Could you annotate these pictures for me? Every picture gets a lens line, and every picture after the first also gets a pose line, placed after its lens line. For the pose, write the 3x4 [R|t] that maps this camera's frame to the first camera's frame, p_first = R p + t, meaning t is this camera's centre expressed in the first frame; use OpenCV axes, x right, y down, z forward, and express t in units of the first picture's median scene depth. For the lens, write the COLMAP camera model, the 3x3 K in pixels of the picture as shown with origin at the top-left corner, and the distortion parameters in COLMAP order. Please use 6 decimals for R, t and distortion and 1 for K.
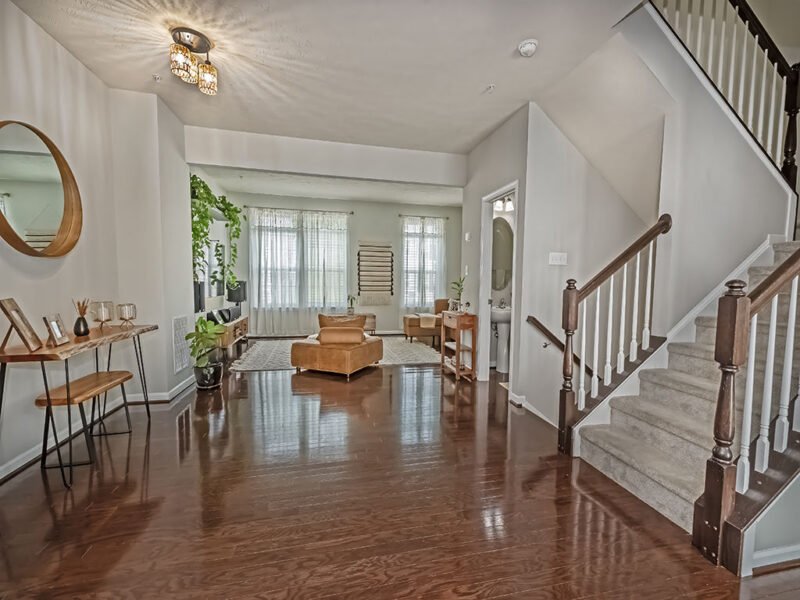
lens RADIAL K [[360.3, 0, 404.1], [0, 360.3, 307.0], [0, 0, 1]] dist [0.013451, -0.000308]
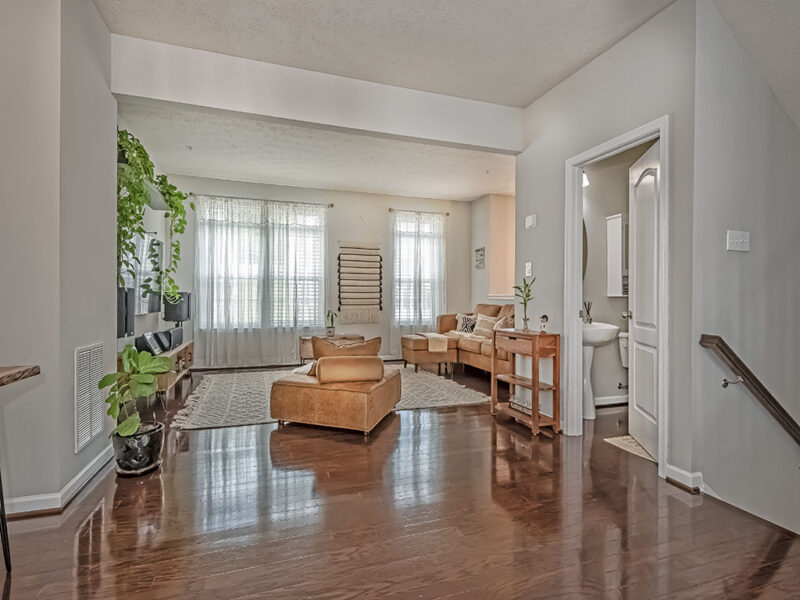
lens RADIAL K [[412.6, 0, 397.6], [0, 412.6, 295.2], [0, 0, 1]] dist [0.018978, -0.007096]
pose [[0.997353, -0.008730, 0.072183, -0.089834], [0.014072, 0.997172, -0.073826, 0.001194], [-0.071334, 0.074646, 0.994655, 0.151074]]
